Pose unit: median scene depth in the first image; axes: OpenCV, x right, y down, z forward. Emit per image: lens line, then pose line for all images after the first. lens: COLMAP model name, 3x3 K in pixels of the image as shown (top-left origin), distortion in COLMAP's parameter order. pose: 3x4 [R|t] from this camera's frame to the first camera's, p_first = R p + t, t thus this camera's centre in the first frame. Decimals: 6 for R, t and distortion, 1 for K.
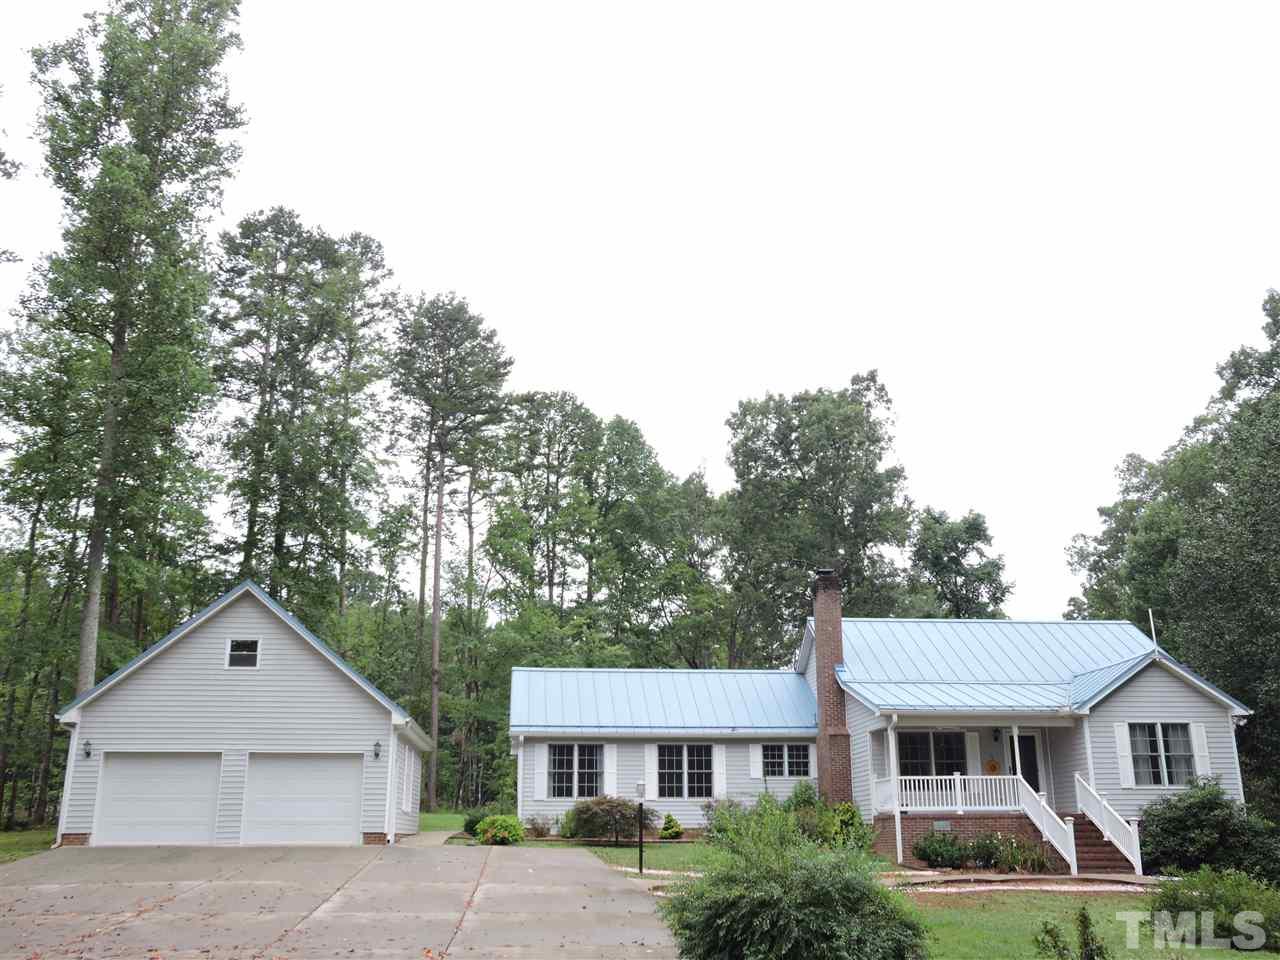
lens RADIAL K [[1232.2, 0, 640.0], [0, 1232.2, 480.0], [0, 0, 1]] dist [-0.008901, 0.038960]
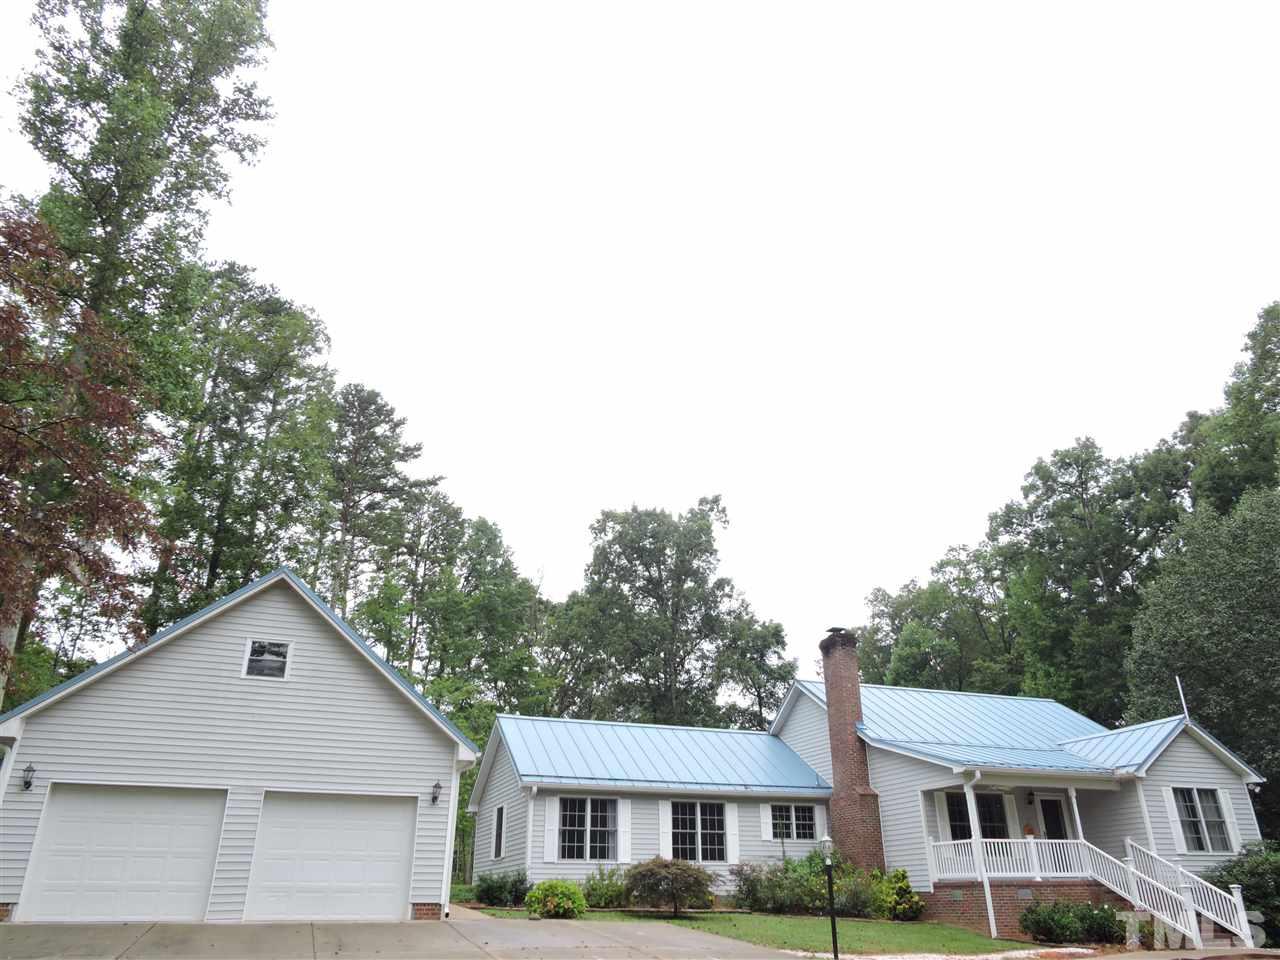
lens RADIAL K [[903.4, 0, 640.0], [0, 903.4, 480.0], [0, 0, 1]] dist [0.001605, -0.009930]
pose [[0.958840, 0.118890, 0.257857, -0.218407], [-0.078543, 0.983740, -0.161512, 0.087689], [-0.272867, 0.134612, 0.952588, 0.320234]]
